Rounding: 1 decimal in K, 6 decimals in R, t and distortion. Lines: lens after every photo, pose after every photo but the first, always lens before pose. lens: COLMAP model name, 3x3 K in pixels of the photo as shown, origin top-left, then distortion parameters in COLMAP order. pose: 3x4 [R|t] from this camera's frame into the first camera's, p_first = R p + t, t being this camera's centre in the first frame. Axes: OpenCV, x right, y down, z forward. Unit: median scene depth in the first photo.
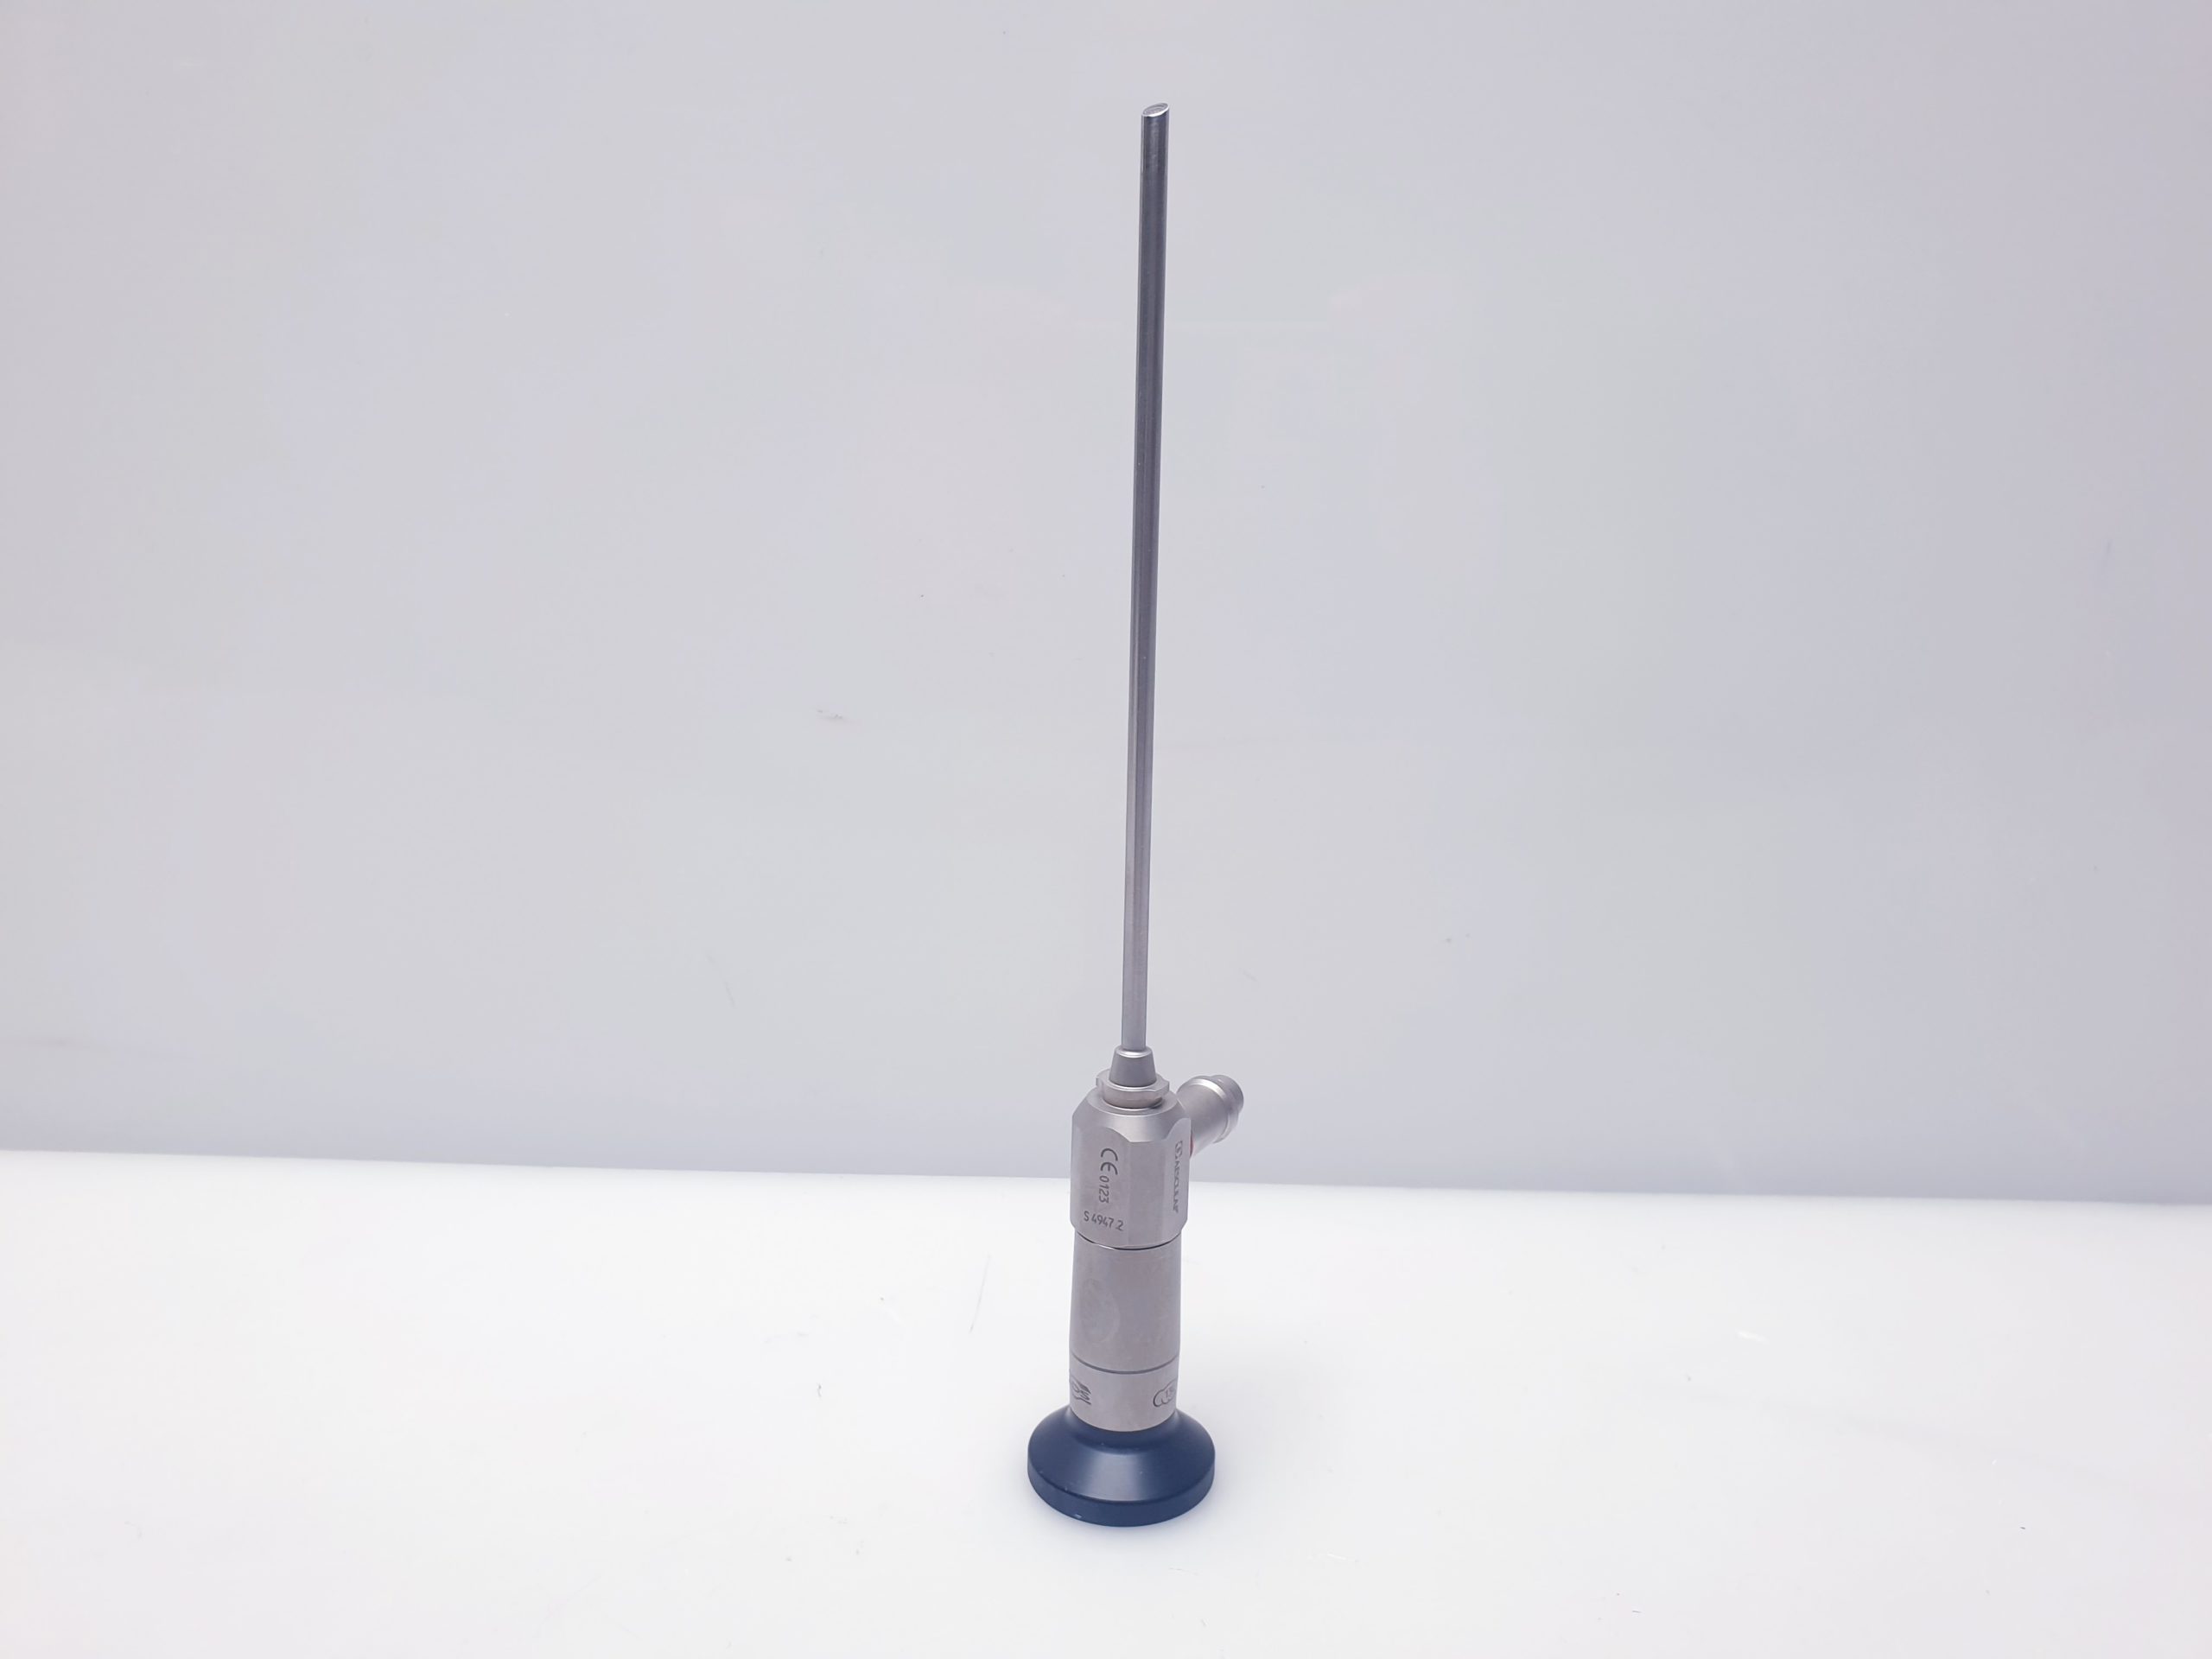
lens RADIAL K [[1694.6, 0, 1092.1], [0, 1694.6, 825.1], [0, 0, 1]] dist [-0.125936, -0.001939]
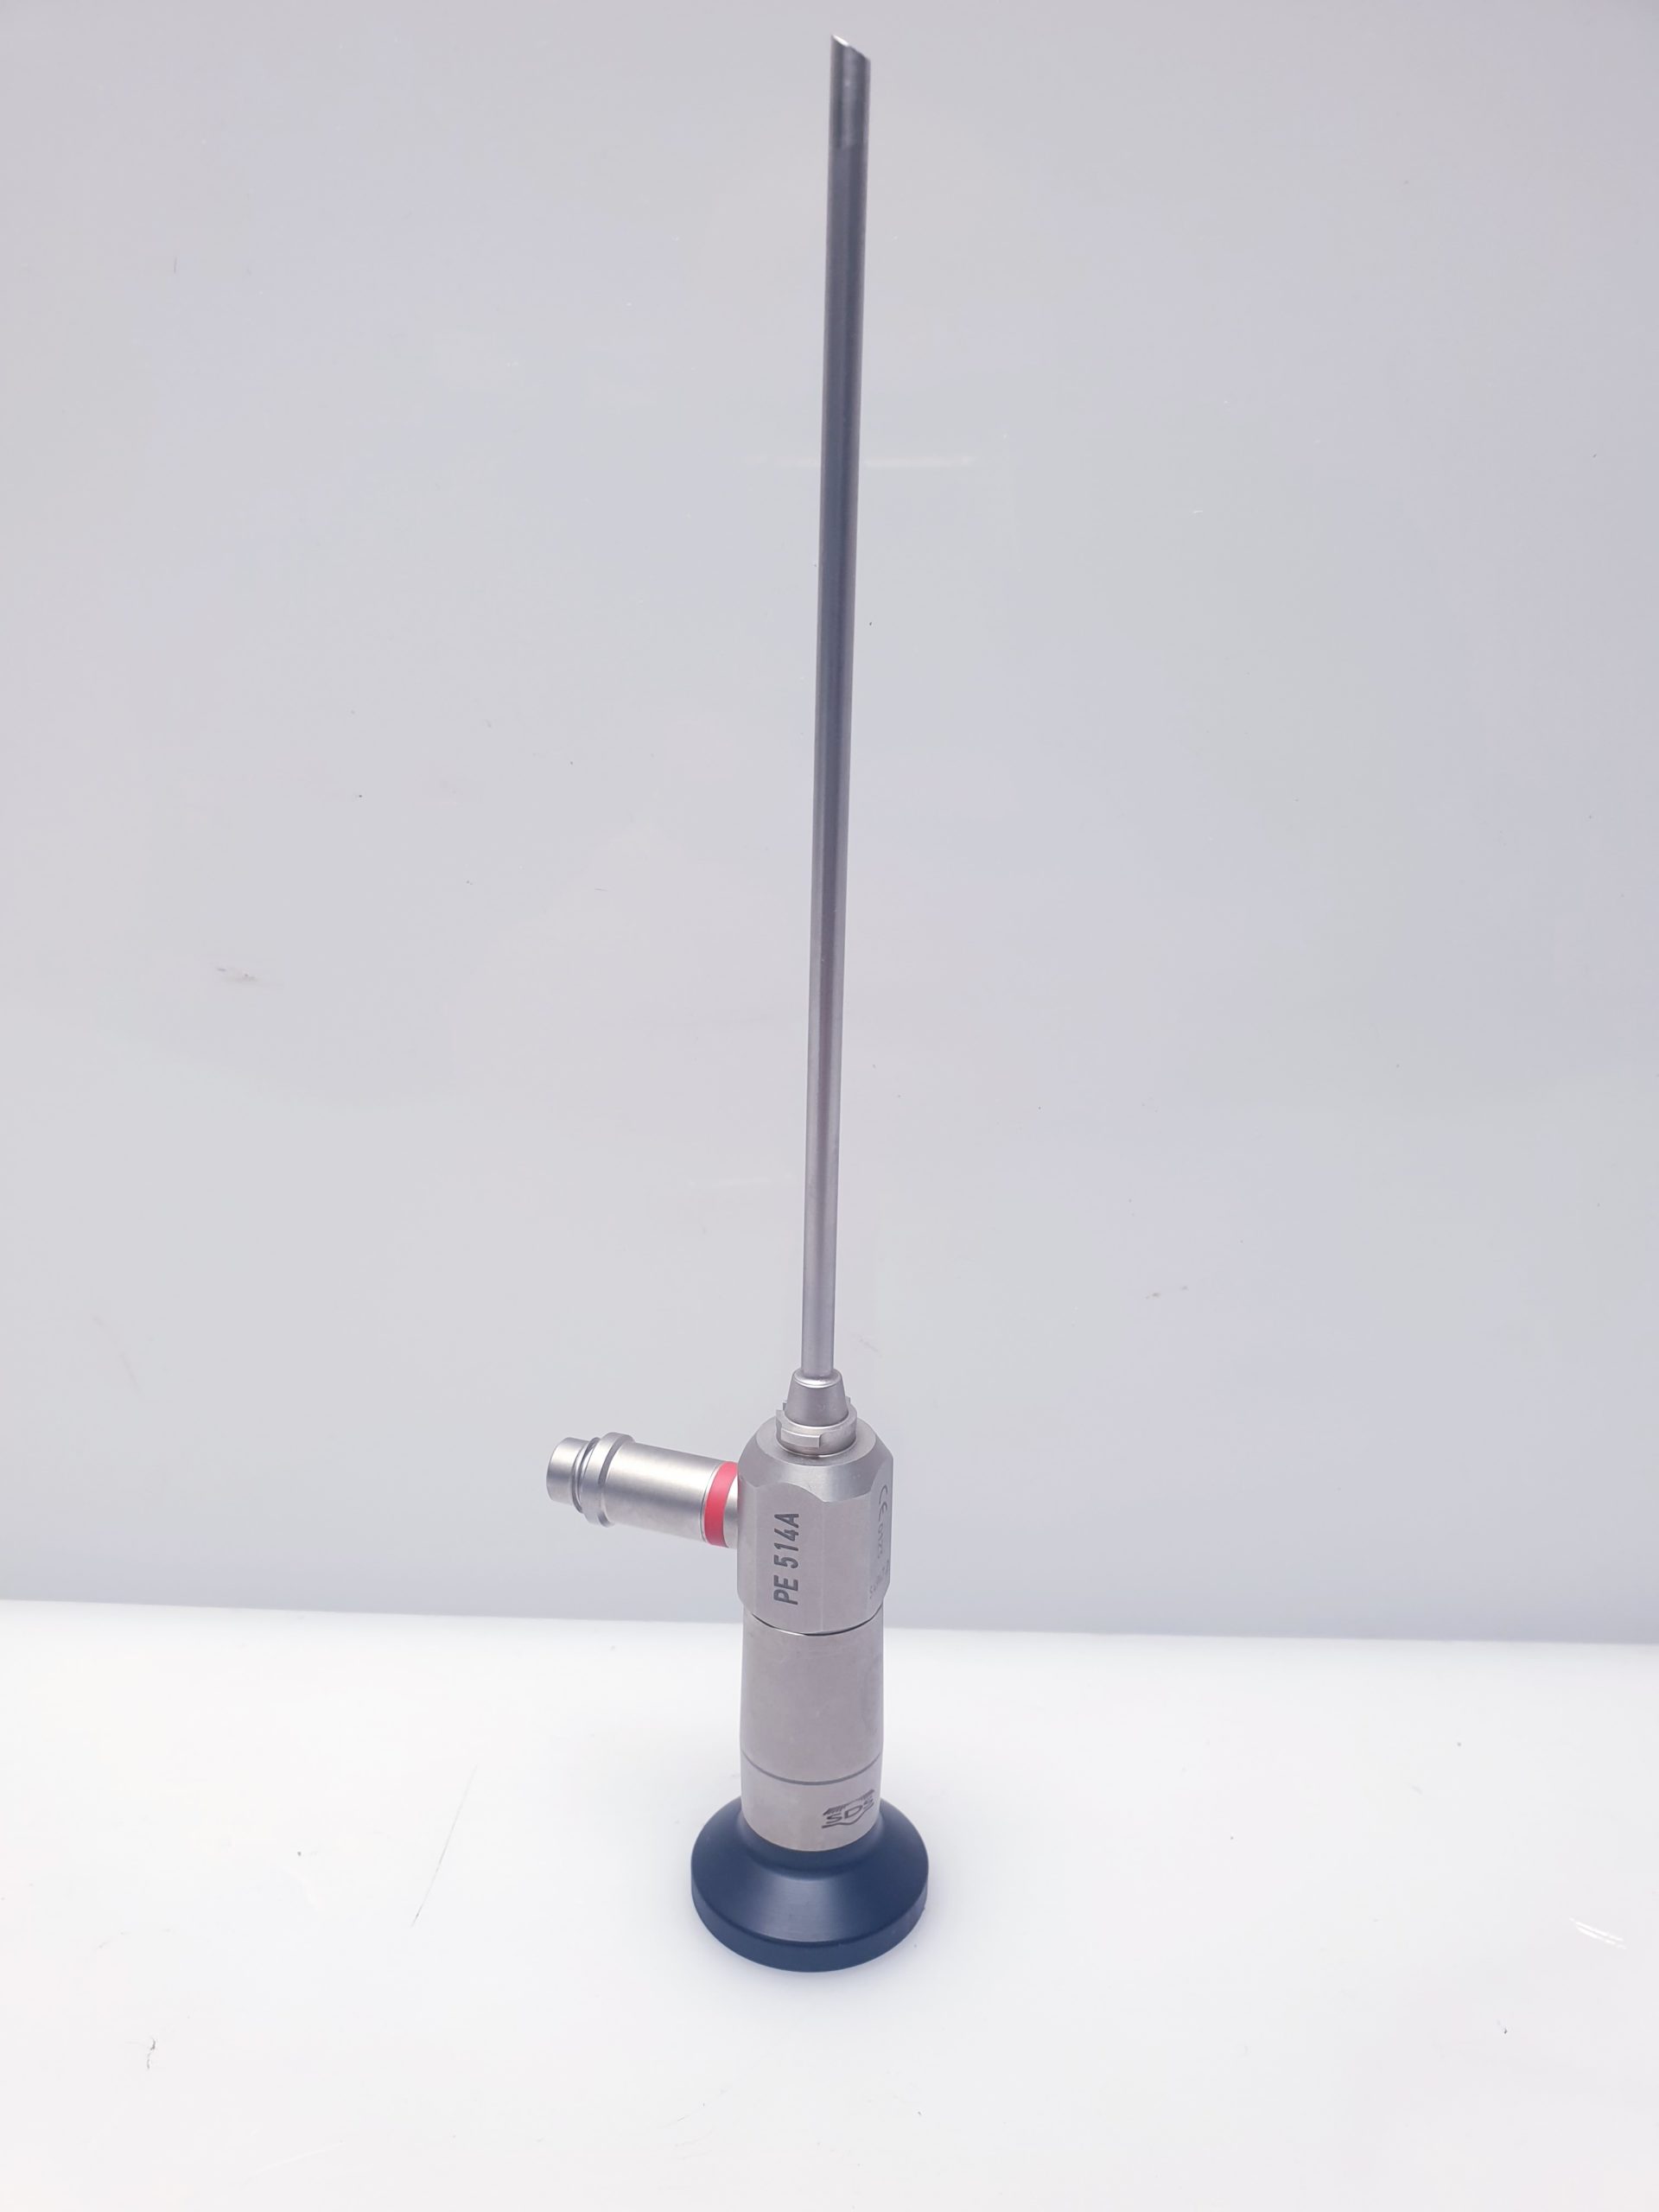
lens RADIAL K [[1694.6, 0, 847.3], [0, 1694.6, 1113.8], [0, 0, 1]] dist [-0.125936, -0.001939]
pose [[0.999203, -0.000284, 0.039908, 0.006610], [0.000739, 0.999935, -0.011389, 0.022694], [-0.039902, 0.011409, 0.999138, 0.225661]]
